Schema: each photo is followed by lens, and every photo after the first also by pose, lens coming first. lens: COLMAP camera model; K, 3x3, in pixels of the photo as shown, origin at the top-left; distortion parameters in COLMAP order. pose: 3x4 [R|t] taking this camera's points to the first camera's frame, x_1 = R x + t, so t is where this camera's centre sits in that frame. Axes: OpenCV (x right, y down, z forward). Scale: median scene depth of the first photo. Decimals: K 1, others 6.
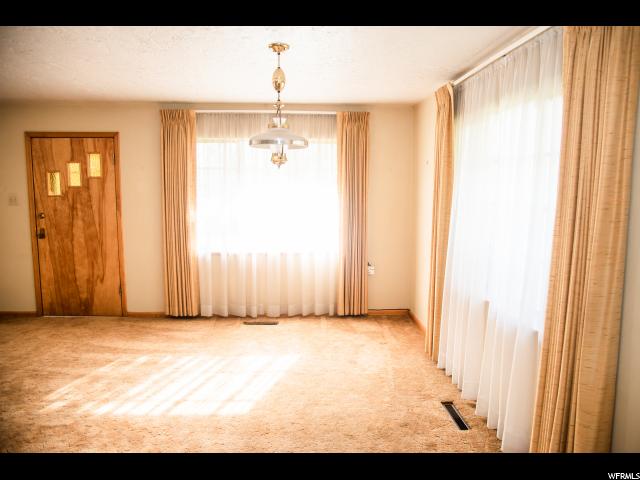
lens RADIAL K [[451.8, 0, 324.2], [0, 451.8, 244.8], [0, 0, 1]] dist [-0.094387, 0.037949]
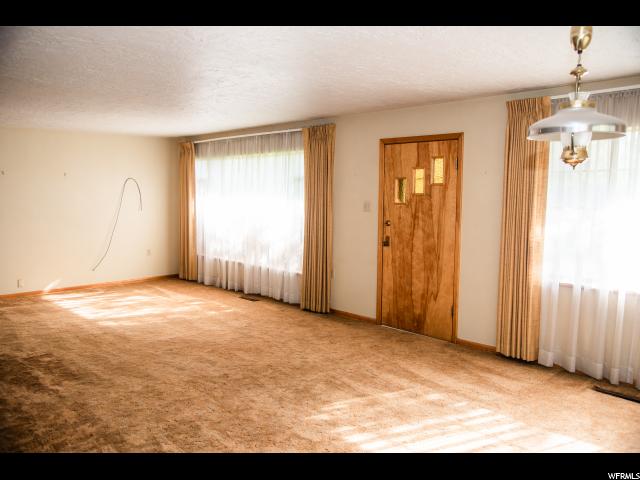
lens RADIAL K [[516.8, 0, 324.0], [0, 516.8, 241.5], [0, 0, 1]] dist [-0.014516, 0.013354]
pose [[0.653503, 0.068253, -0.753841, 0.139632], [-0.098478, 0.995128, 0.004730, -0.017165], [0.750491, 0.071146, 0.657040, 0.132236]]
